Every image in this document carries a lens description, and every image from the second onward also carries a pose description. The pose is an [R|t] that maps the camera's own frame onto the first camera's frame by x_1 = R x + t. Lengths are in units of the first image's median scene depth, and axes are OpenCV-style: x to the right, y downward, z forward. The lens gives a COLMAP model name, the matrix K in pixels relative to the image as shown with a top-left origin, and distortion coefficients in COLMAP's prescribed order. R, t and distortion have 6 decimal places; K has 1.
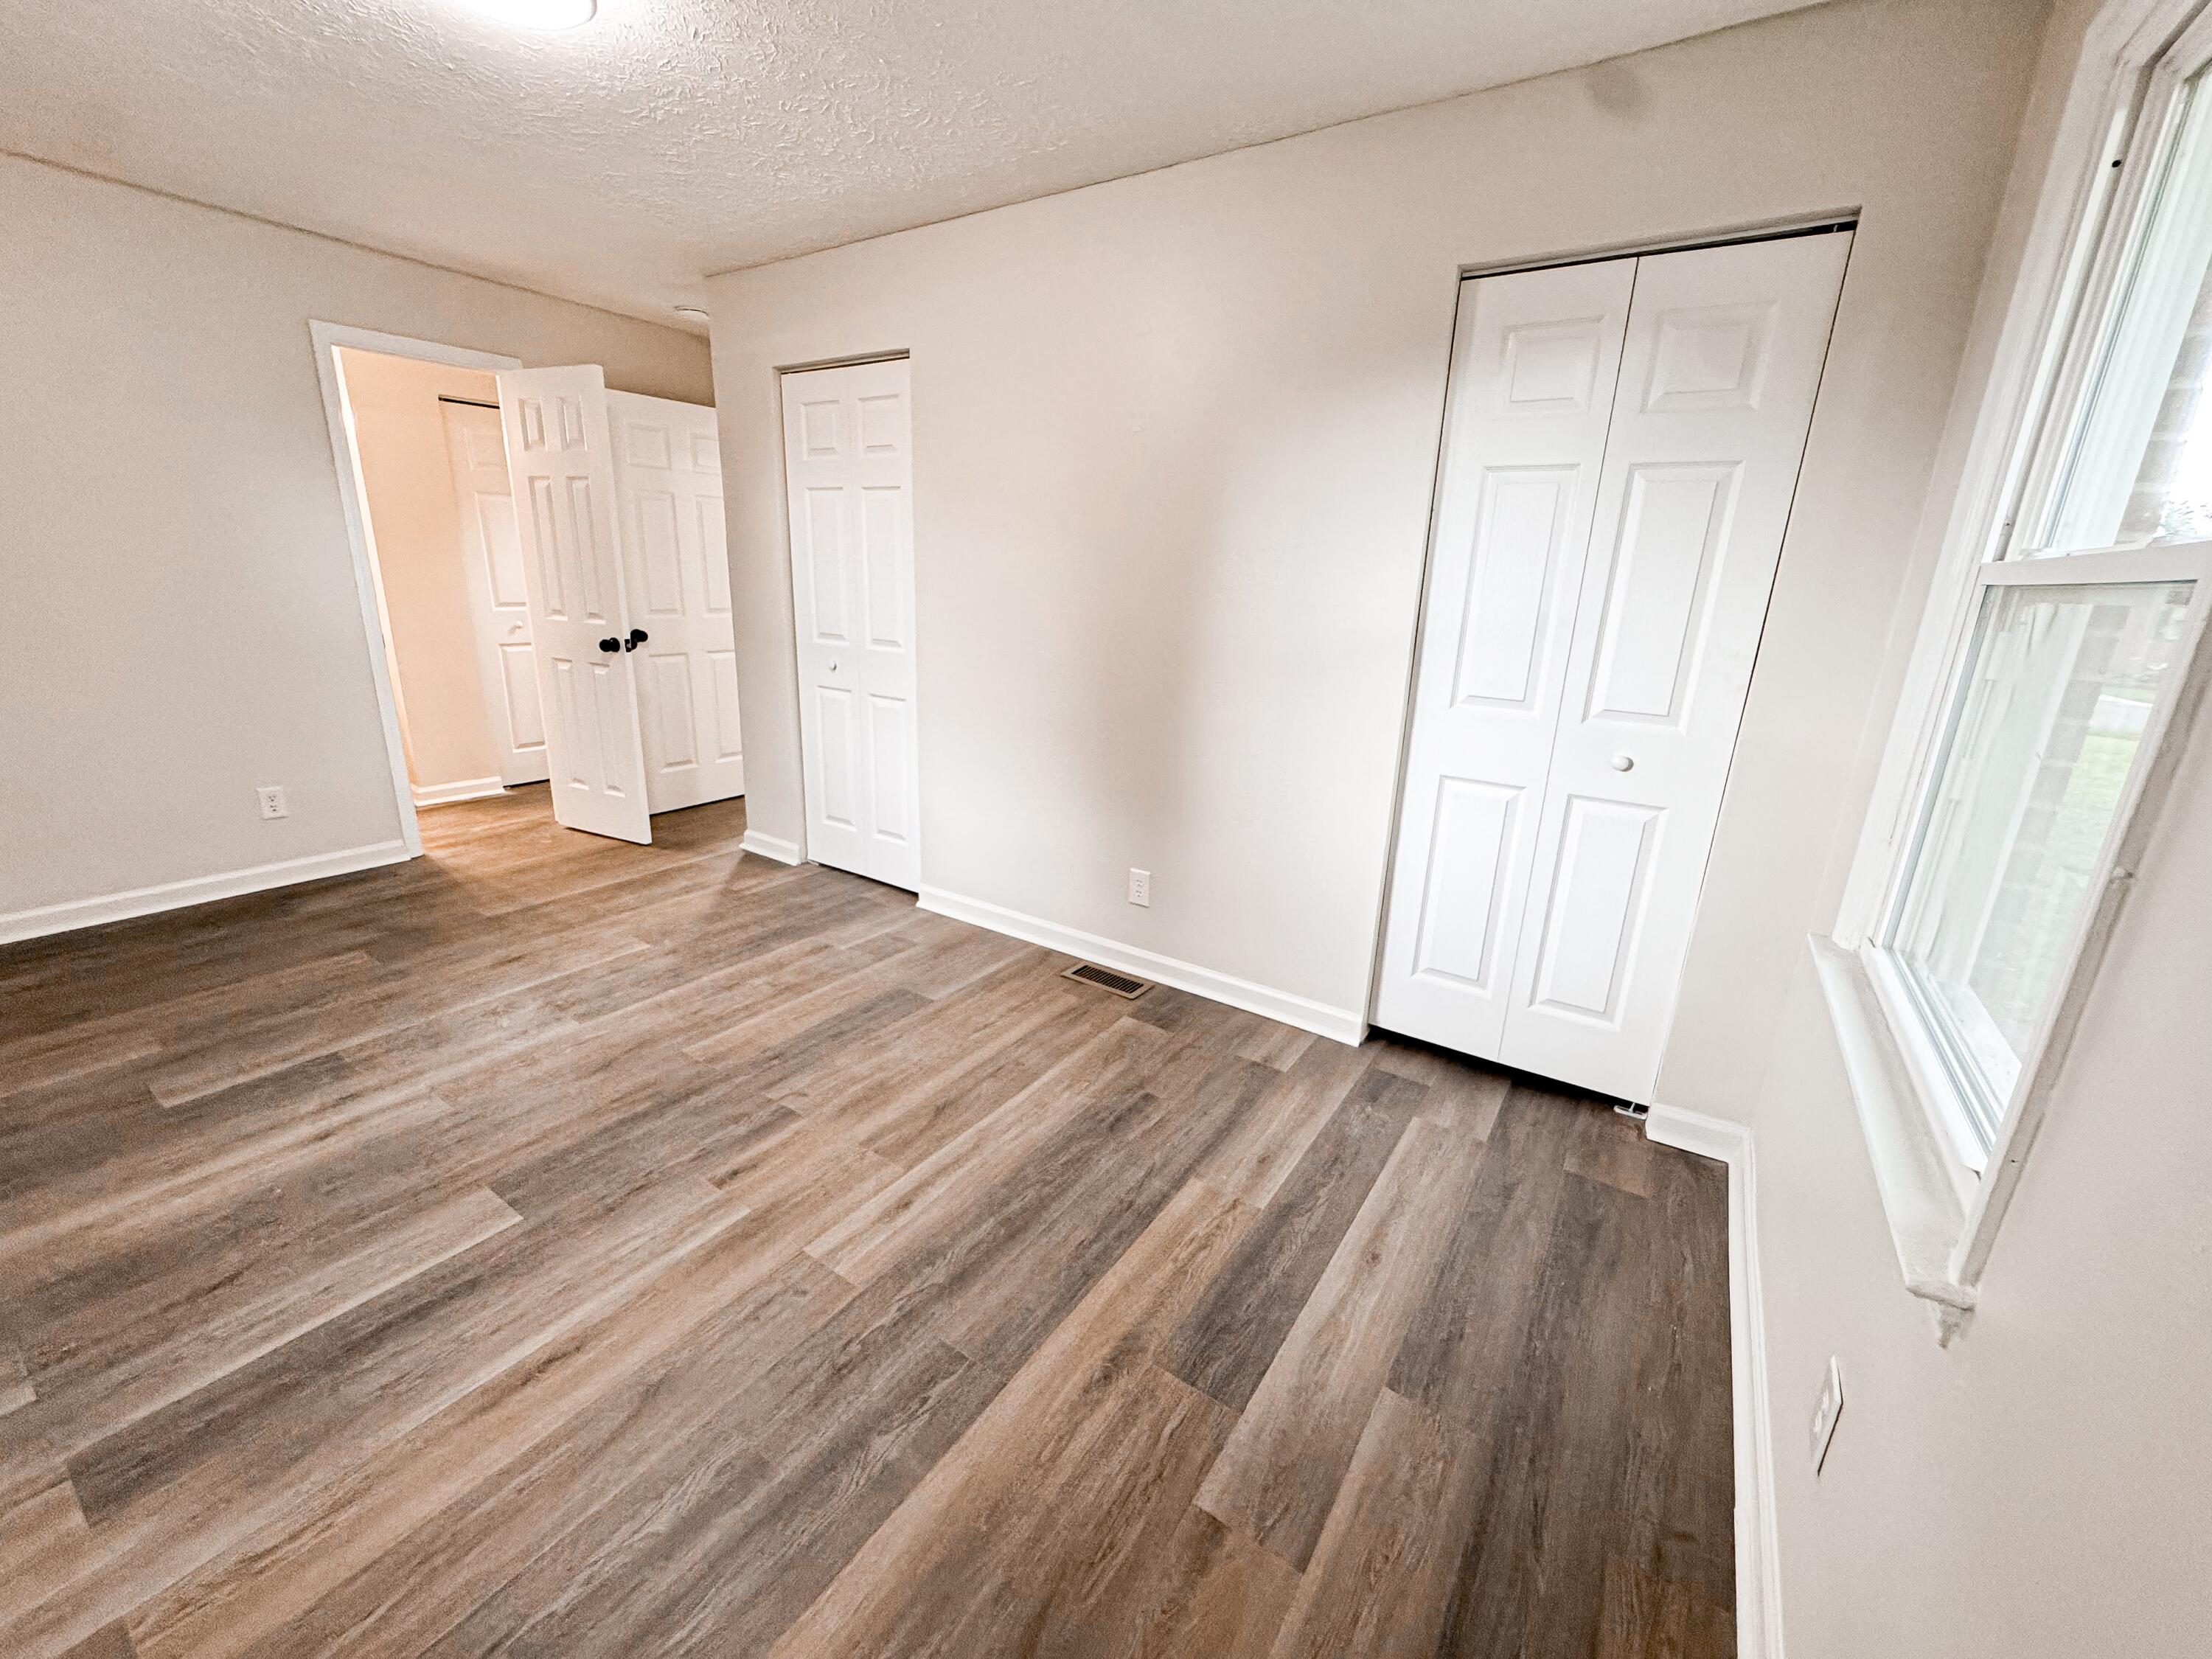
lens RADIAL K [[894.1, 0, 1091.2], [0, 894.1, 831.9], [0, 0, 1]] dist [-0.006373, -0.000013]
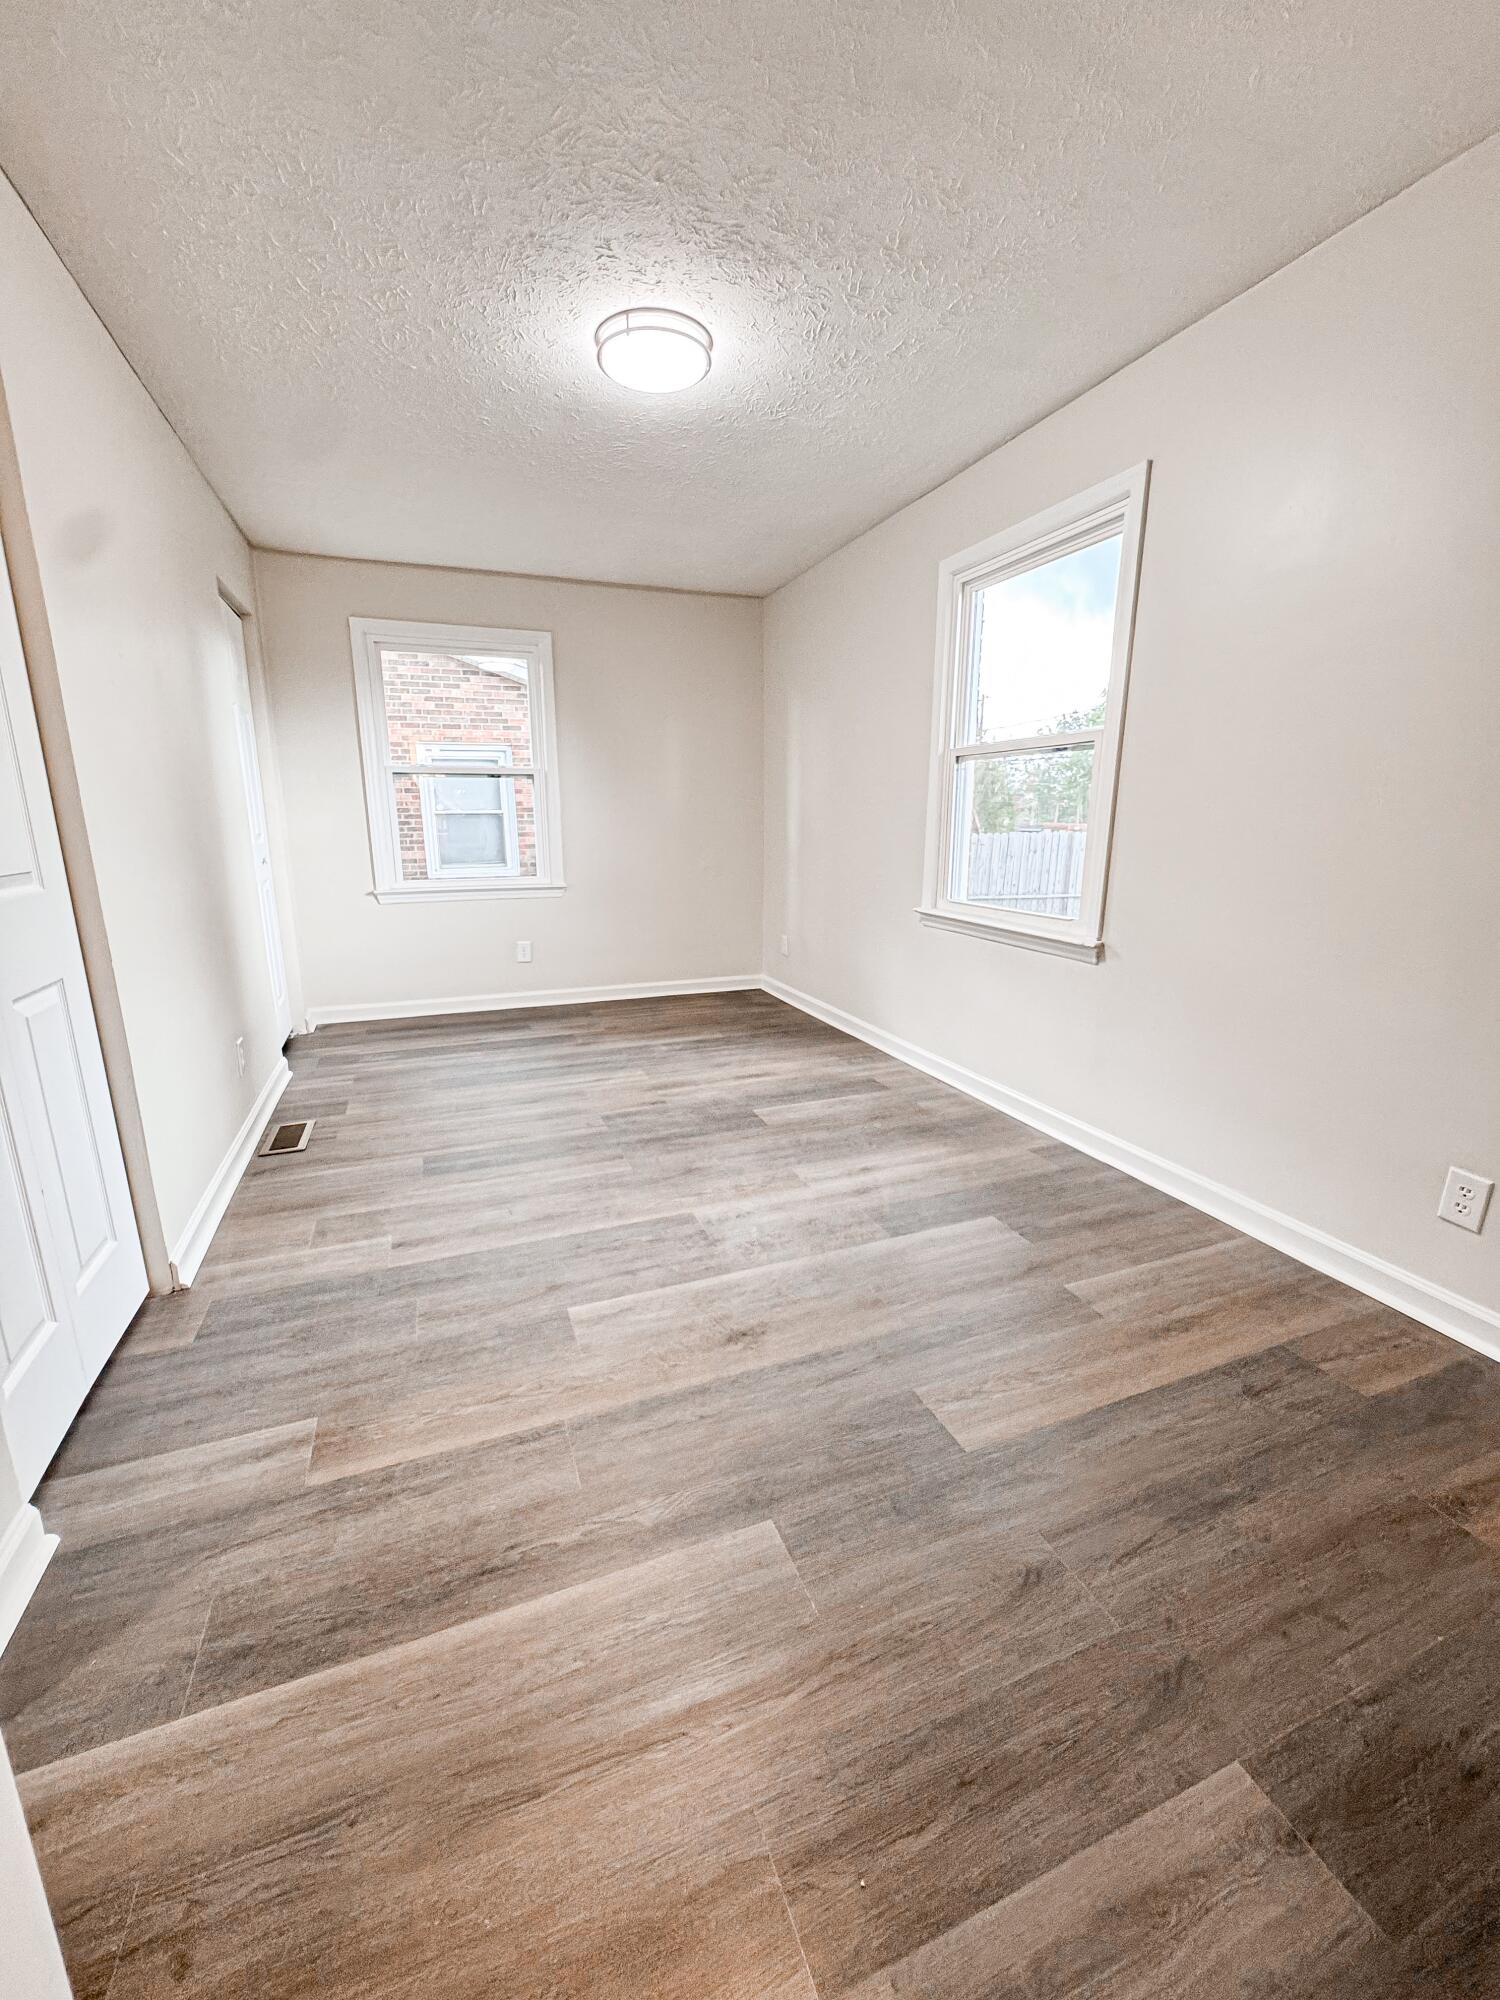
lens RADIAL K [[808.4, 0, 750.0], [0, 808.4, 1000.0], [0, 0, 1]] dist [-0.006373, -0.000013]
pose [[-0.830826, -0.162053, 0.532416, -1.197545], [0.124951, 0.877928, 0.462201, -0.458405], [-0.542324, 0.450535, -0.709157, 1.676155]]
